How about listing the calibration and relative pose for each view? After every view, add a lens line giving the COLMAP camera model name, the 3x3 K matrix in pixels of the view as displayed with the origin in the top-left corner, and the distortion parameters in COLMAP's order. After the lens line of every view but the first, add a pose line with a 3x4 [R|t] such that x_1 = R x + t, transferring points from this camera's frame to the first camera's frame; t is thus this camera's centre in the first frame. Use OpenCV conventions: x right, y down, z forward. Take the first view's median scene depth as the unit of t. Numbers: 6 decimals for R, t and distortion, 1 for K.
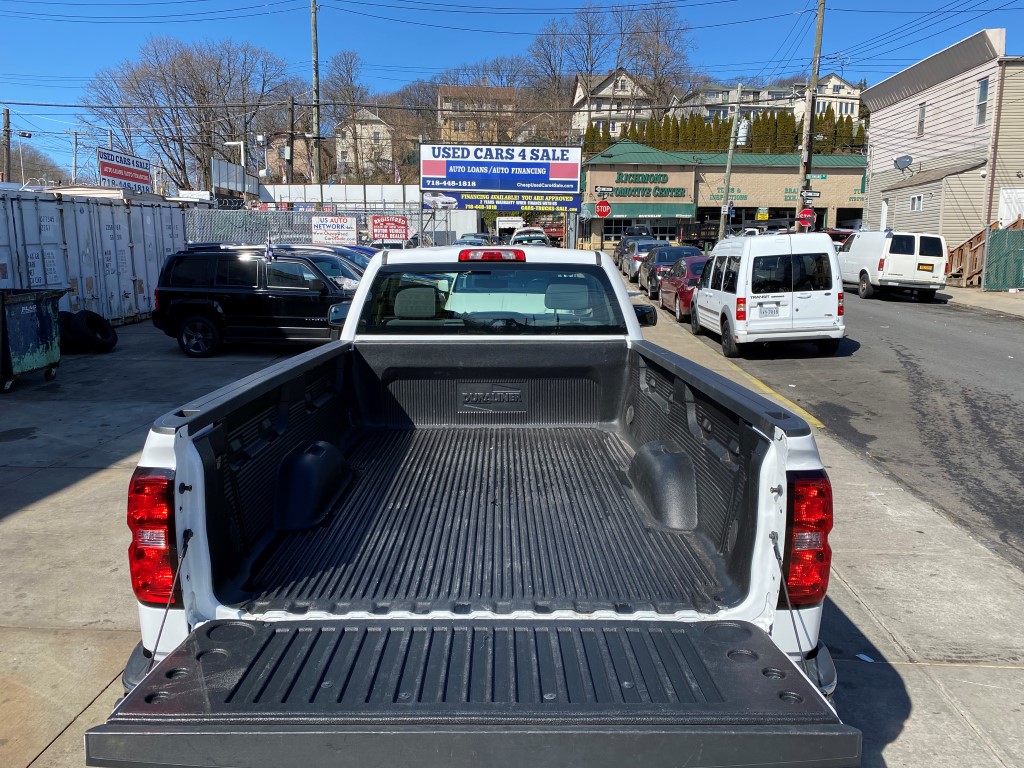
lens RADIAL K [[778.4, 0, 509.1], [0, 778.4, 380.1], [0, 0, 1]] dist [0.024557, -0.027662]
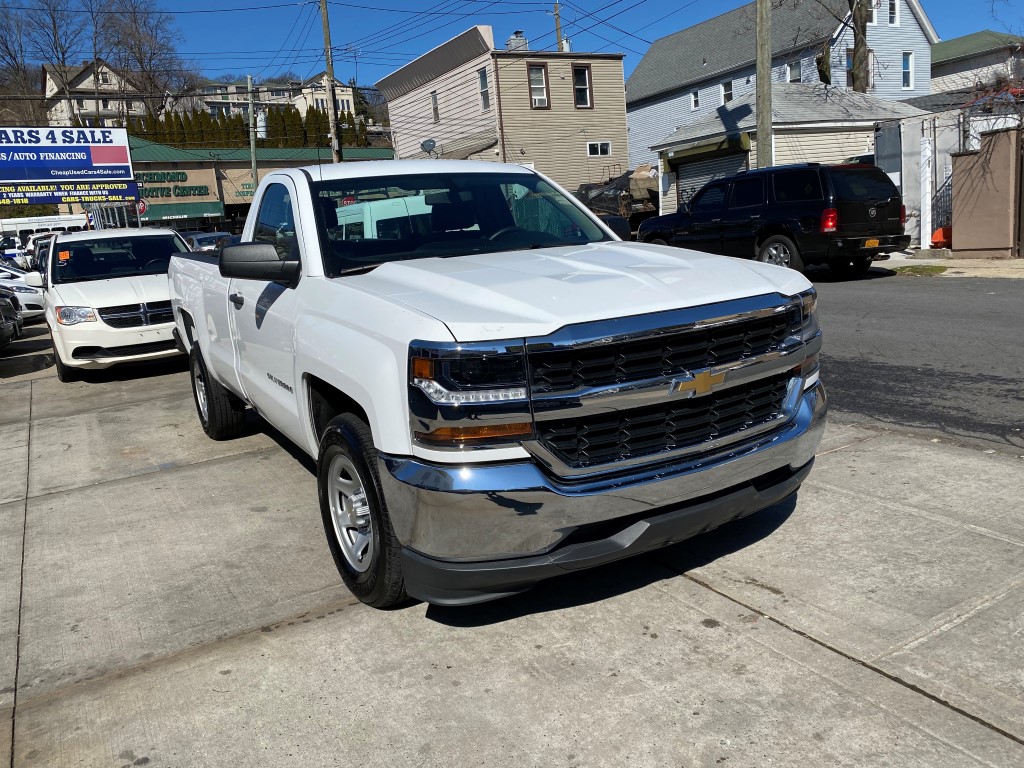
lens RADIAL K [[782.9, 0, 508.6], [0, 782.9, 384.4], [0, 0, 1]] dist [0.008300, -0.004002]
pose [[0.828183, -0.184492, 0.529222, -0.071535], [0.182632, 0.981564, 0.056380, 0.015675], [-0.529867, 0.049959, 0.846608, 0.031927]]
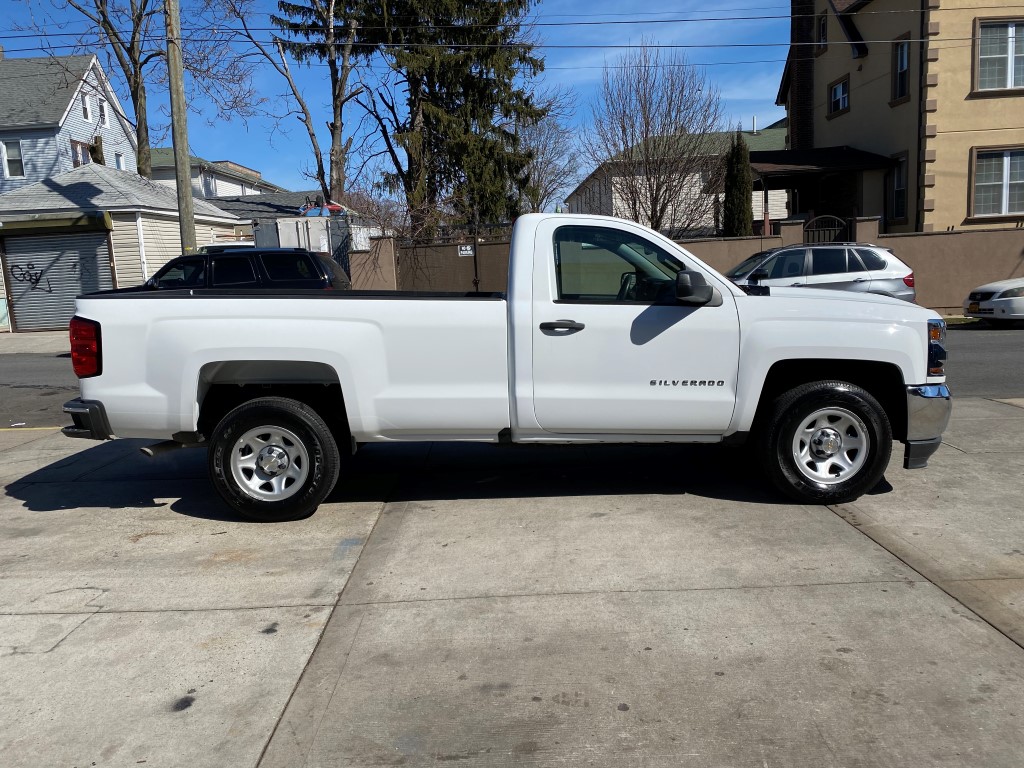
lens RADIAL K [[778.4, 0, 509.1], [0, 778.4, 380.1], [0, 0, 1]] dist [0.024557, -0.027662]
pose [[-0.055092, -0.147854, 0.987474, -0.237052], [0.208202, 0.965535, 0.156184, -0.030371], [-0.976533, 0.214198, -0.022410, 0.265173]]
